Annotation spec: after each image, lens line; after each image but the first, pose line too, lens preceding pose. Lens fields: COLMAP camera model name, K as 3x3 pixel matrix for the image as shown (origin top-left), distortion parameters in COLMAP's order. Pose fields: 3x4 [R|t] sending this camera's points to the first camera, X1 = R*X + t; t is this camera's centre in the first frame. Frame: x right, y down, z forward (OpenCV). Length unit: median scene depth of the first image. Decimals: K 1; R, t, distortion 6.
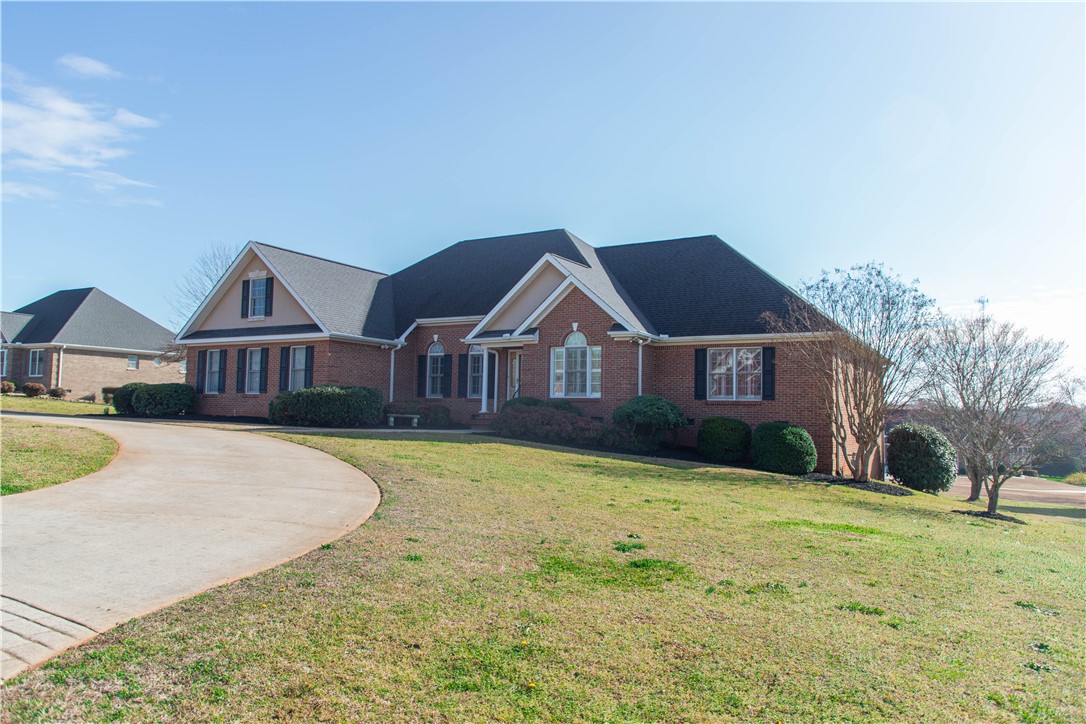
lens RADIAL K [[734.1, 0, 543.0], [0, 734.1, 362.0], [0, 0, 1]] dist [0.003051, 0.001370]
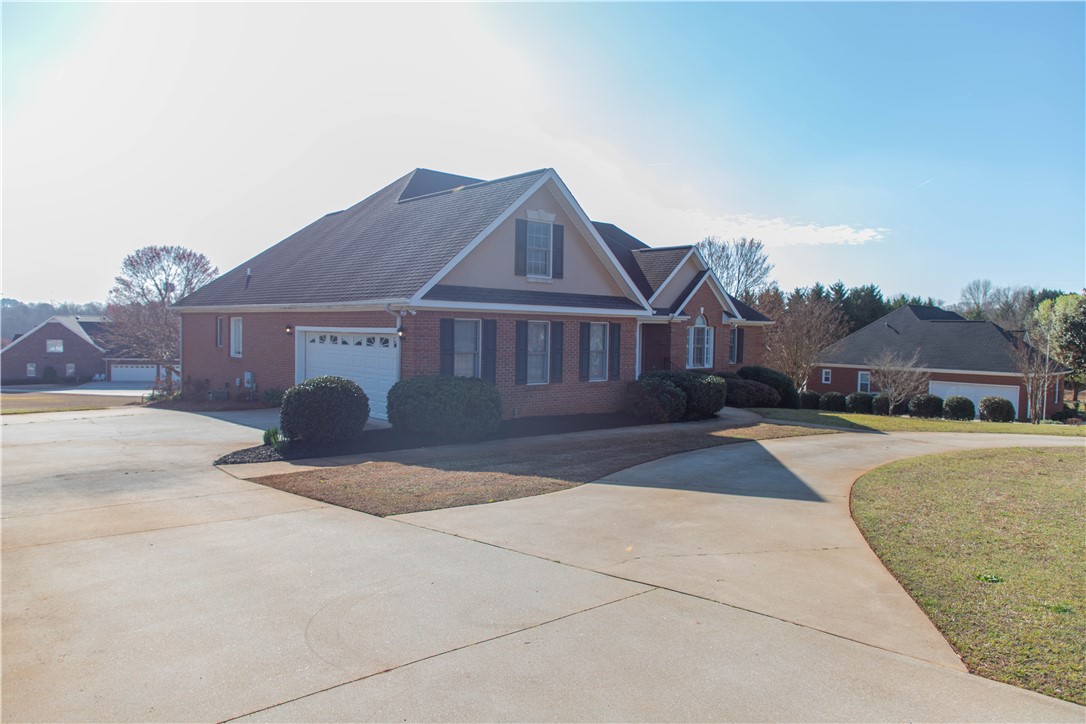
lens RADIAL K [[734.1, 0, 543.0], [0, 734.1, 362.0], [0, 0, 1]] dist [0.003051, 0.001370]
pose [[0.303680, -0.055400, 0.951162, -1.143257], [-0.077257, 0.993589, 0.082537, -0.040883], [-0.949637, -0.098549, 0.297453, 0.829373]]
